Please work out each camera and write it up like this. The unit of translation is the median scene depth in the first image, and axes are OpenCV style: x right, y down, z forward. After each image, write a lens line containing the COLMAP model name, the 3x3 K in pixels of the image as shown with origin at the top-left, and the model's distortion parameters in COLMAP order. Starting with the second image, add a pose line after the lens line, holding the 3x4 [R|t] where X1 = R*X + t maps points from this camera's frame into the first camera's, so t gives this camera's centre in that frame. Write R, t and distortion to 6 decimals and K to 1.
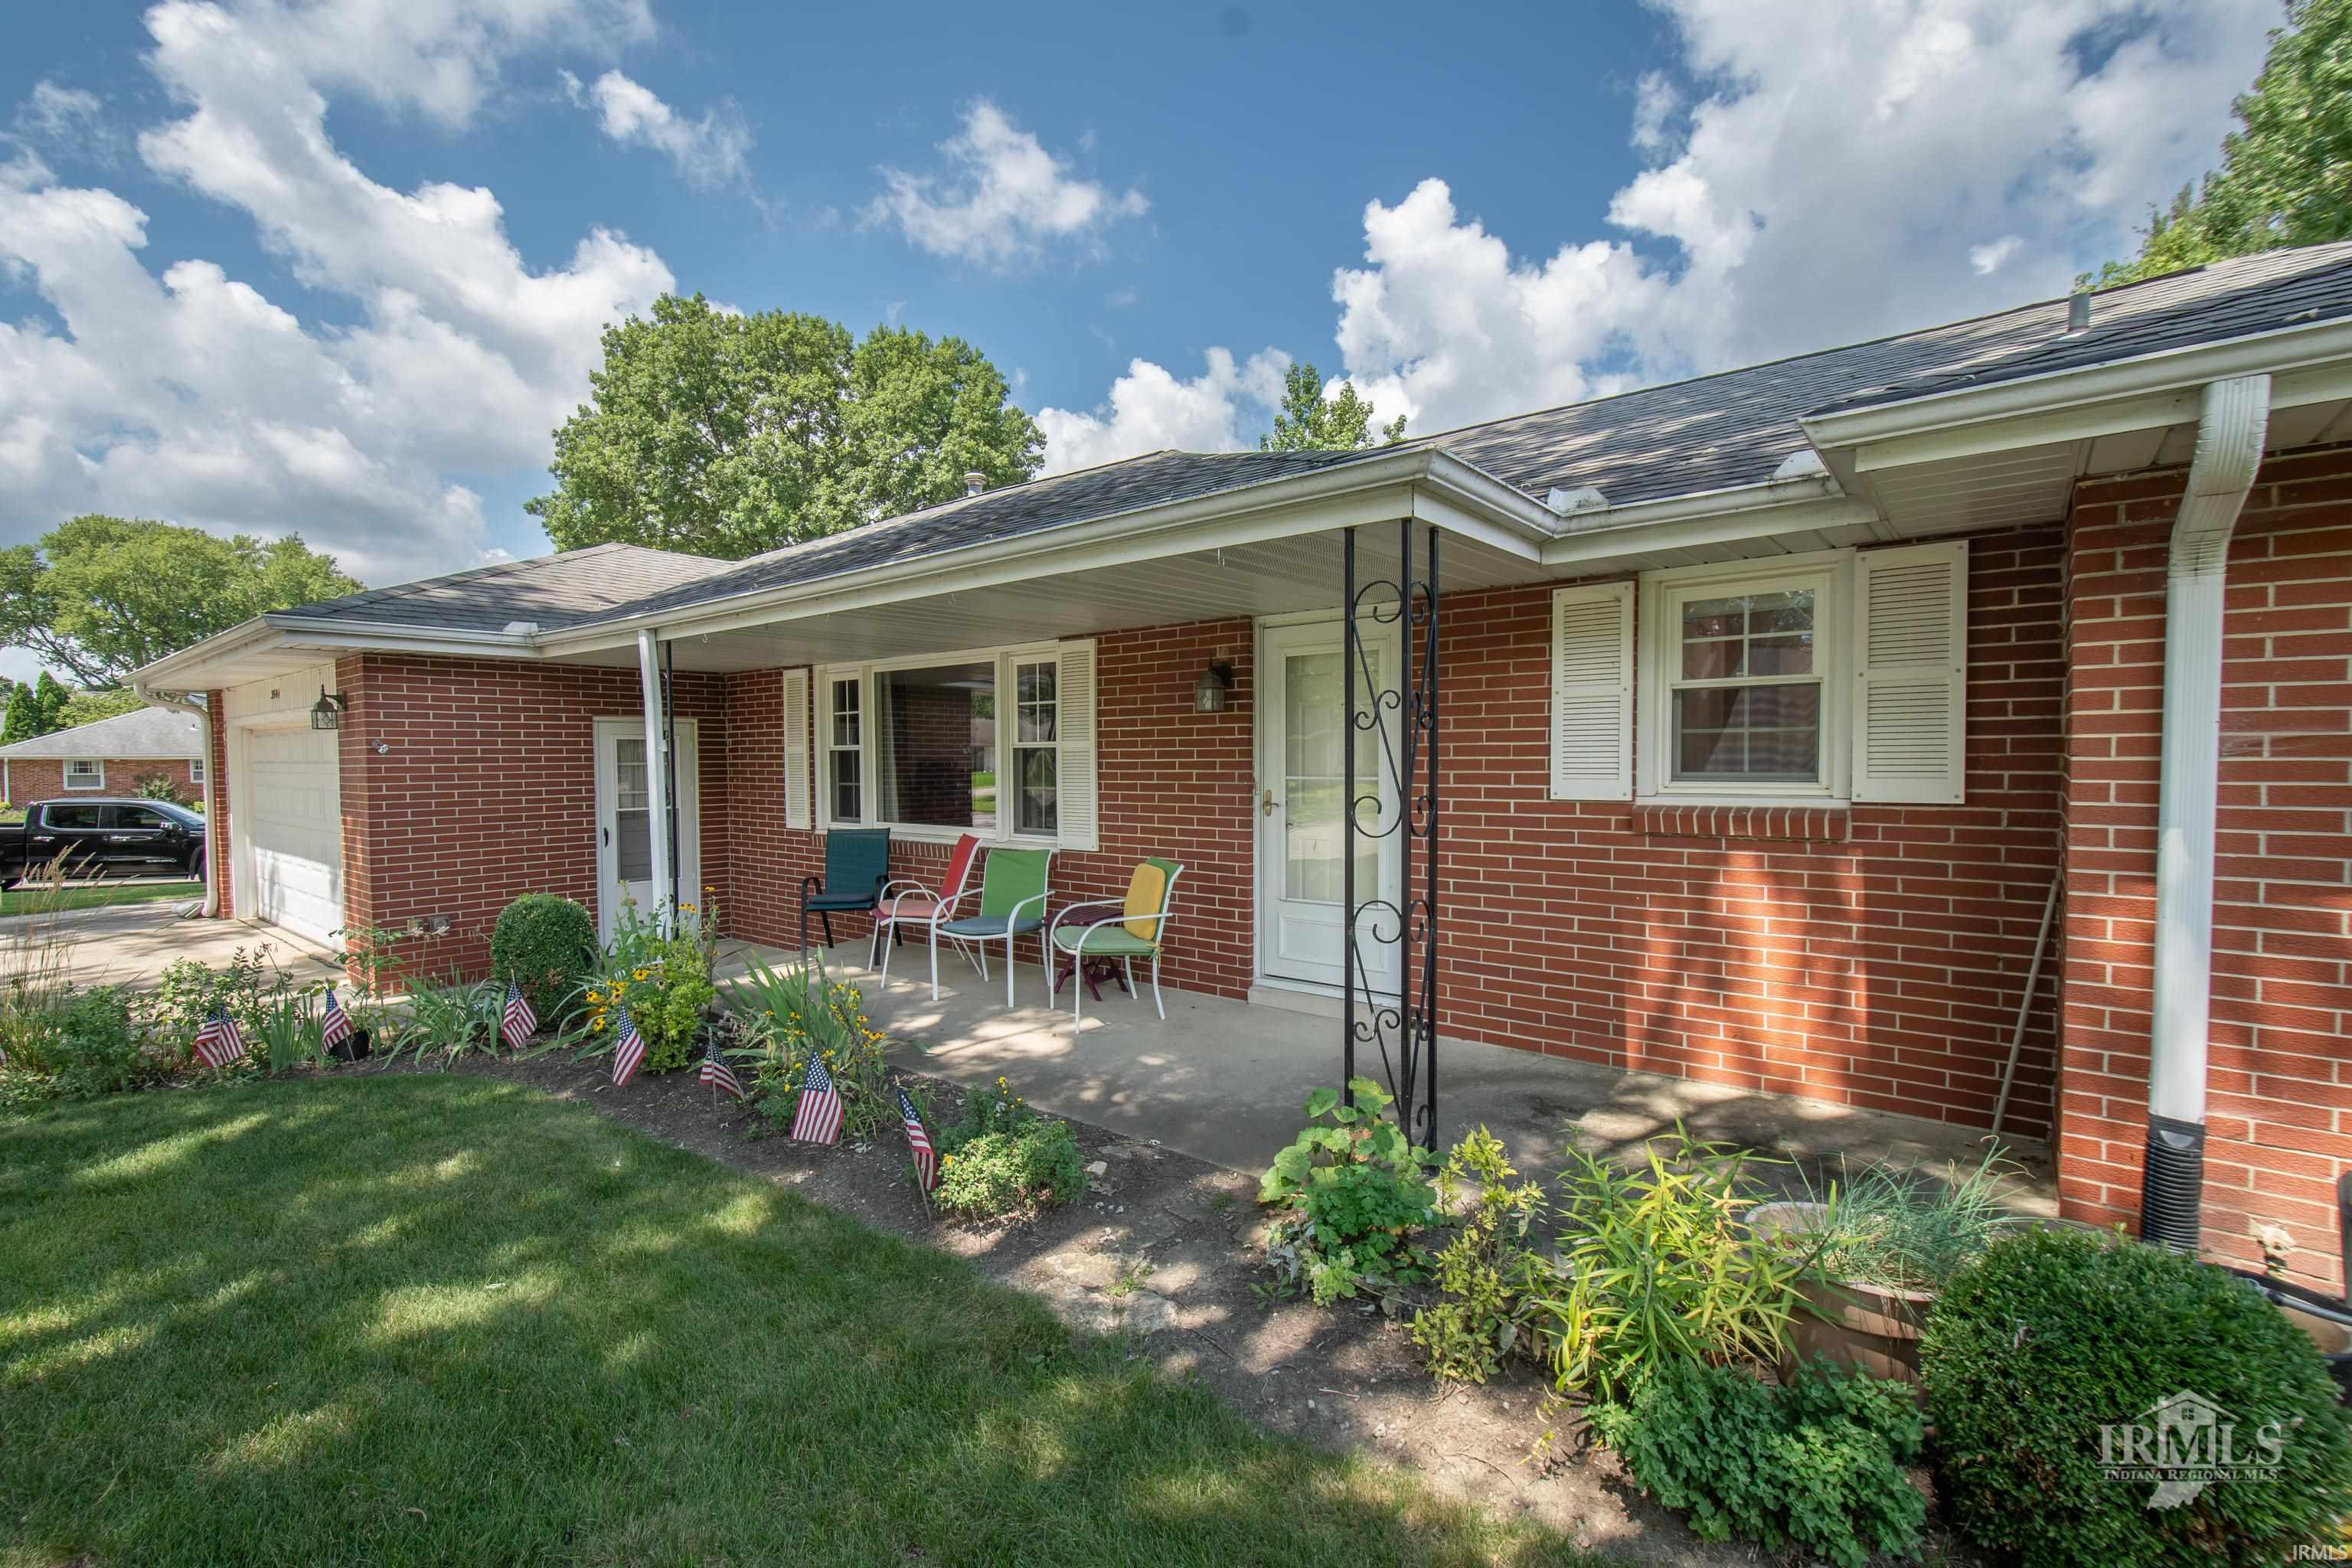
lens RADIAL K [[1028.6, 0, 1167.1], [0, 1028.6, 785.2], [0, 0, 1]] dist [0.002096, 0.006982]
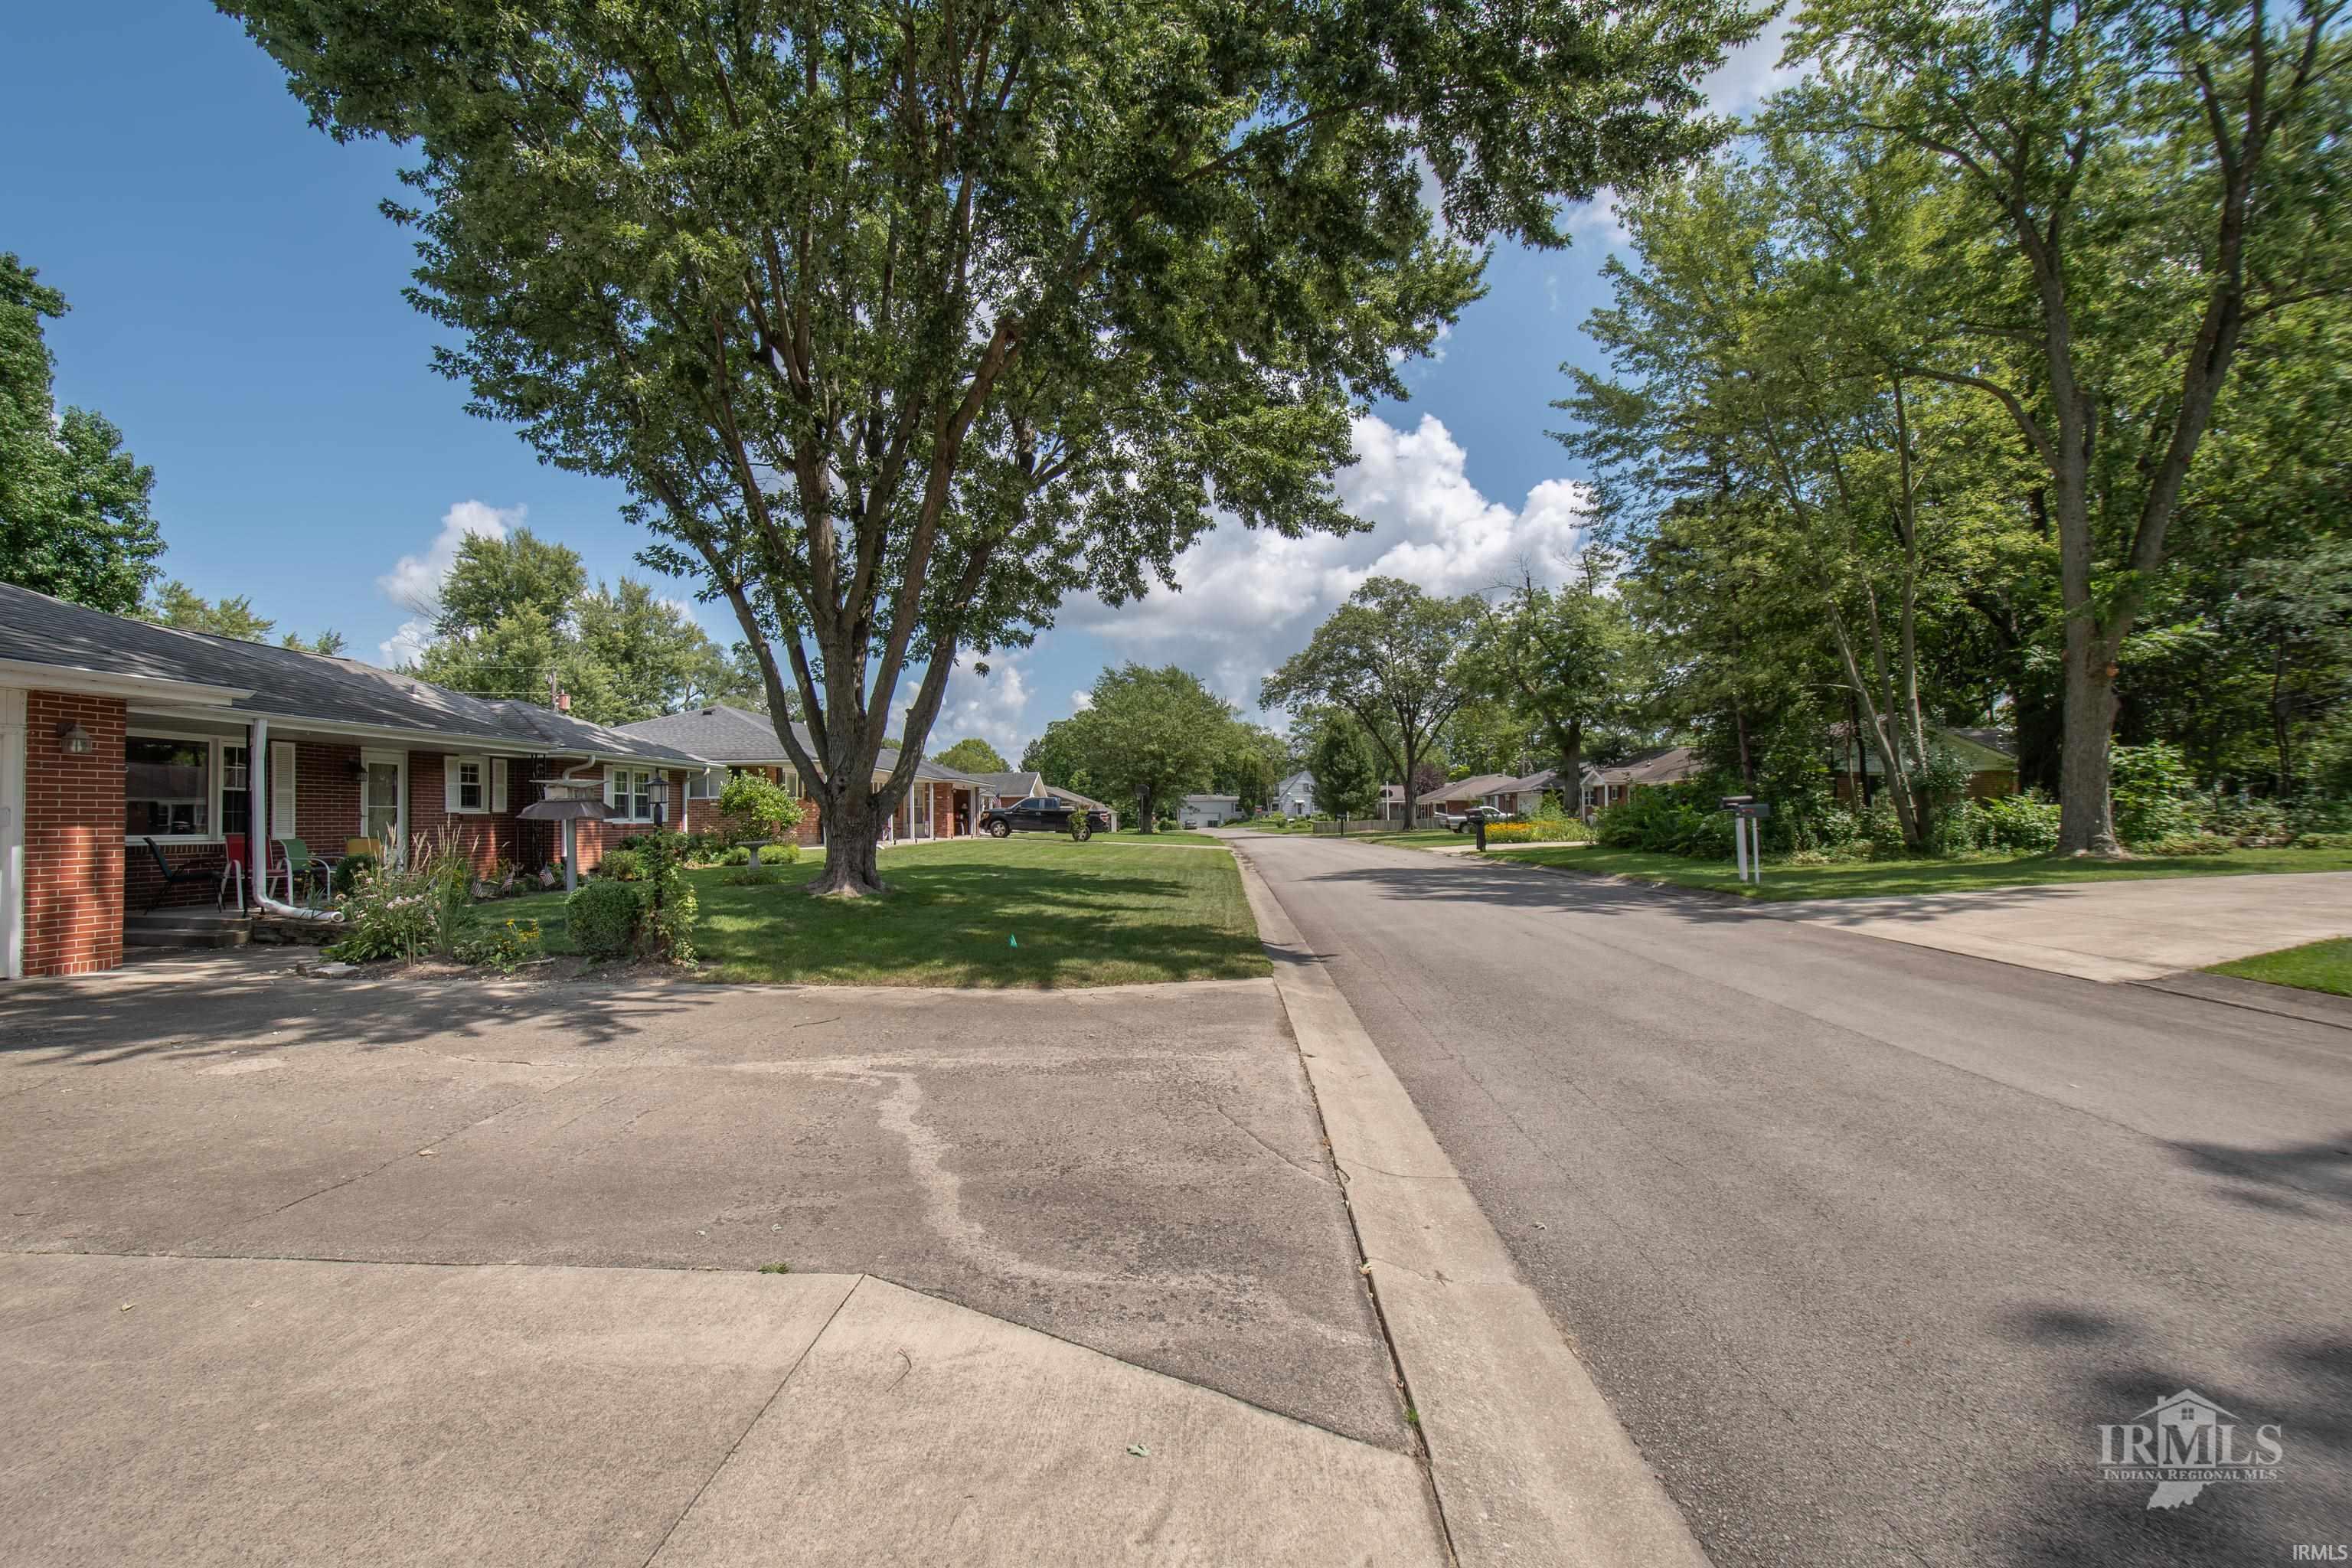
lens RADIAL K [[1028.6, 0, 1167.1], [0, 1028.6, 785.2], [0, 0, 1]] dist [0.002096, 0.006982]
pose [[-0.602467, 0.039193, 0.797181, -3.014026], [0.036841, 0.999095, -0.021278, 0.065415], [-0.797293, 0.016549, -0.603365, 0.854764]]
